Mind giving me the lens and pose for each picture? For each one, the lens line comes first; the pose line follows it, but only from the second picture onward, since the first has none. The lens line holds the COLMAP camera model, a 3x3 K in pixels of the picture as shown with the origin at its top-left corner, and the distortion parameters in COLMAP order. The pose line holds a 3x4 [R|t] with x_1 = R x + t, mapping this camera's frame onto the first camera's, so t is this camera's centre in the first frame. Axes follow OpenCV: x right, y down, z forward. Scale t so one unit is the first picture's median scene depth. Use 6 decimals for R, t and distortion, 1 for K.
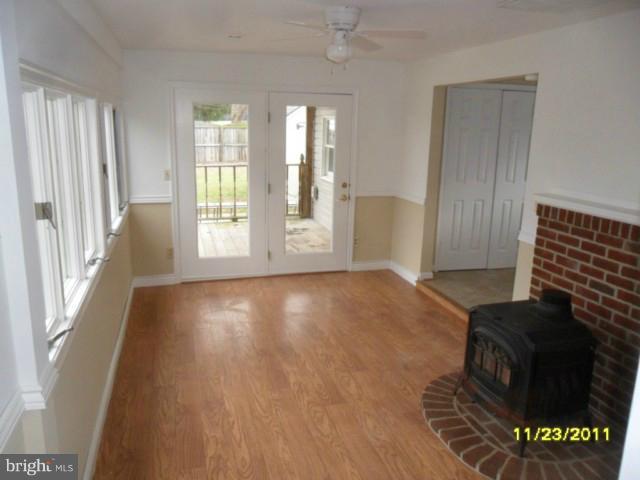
lens RADIAL K [[511.0, 0, 322.8], [0, 511.0, 239.7], [0, 0, 1]] dist [-0.047202, 0.002312]
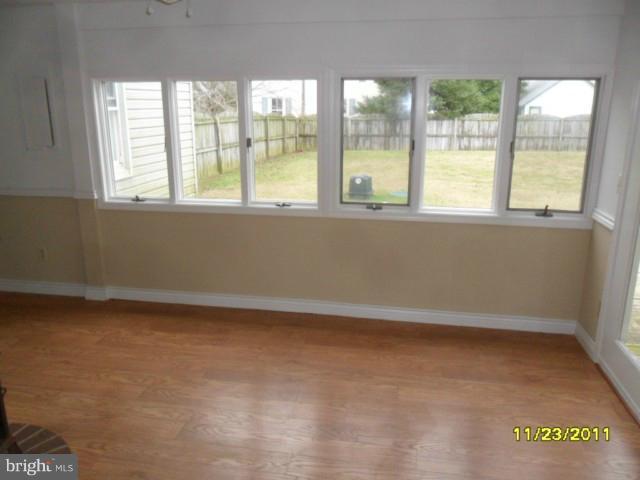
lens RADIAL K [[511.0, 0, 320.0], [0, 511.0, 237.0], [0, 0, 1]] dist [-0.047202, 0.002312]
pose [[-0.436205, 0.200618, -0.877199, 0.699633], [-0.217115, 0.922565, 0.318959, -0.335741], [0.873262, 0.329585, -0.358870, 1.674046]]
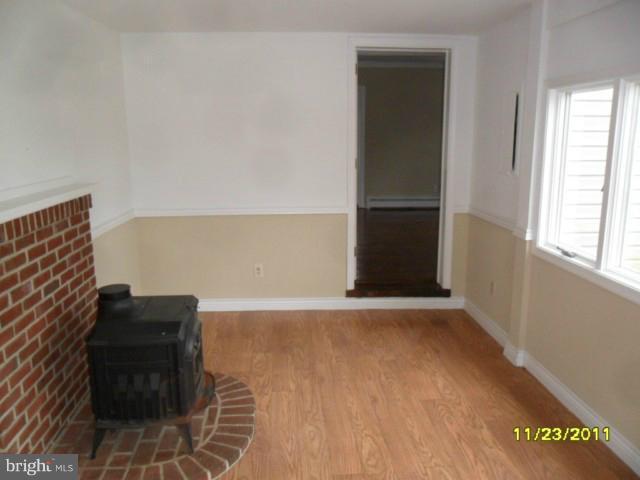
lens RADIAL K [[511.0, 0, 315.8], [0, 511.0, 239.7], [0, 0, 1]] dist [-0.047202, 0.002312]
pose [[-0.978183, -0.060714, 0.198677, -0.062321], [0.030292, 0.904437, 0.425530, -0.343256], [-0.205526, 0.422264, -0.882866, 1.677300]]
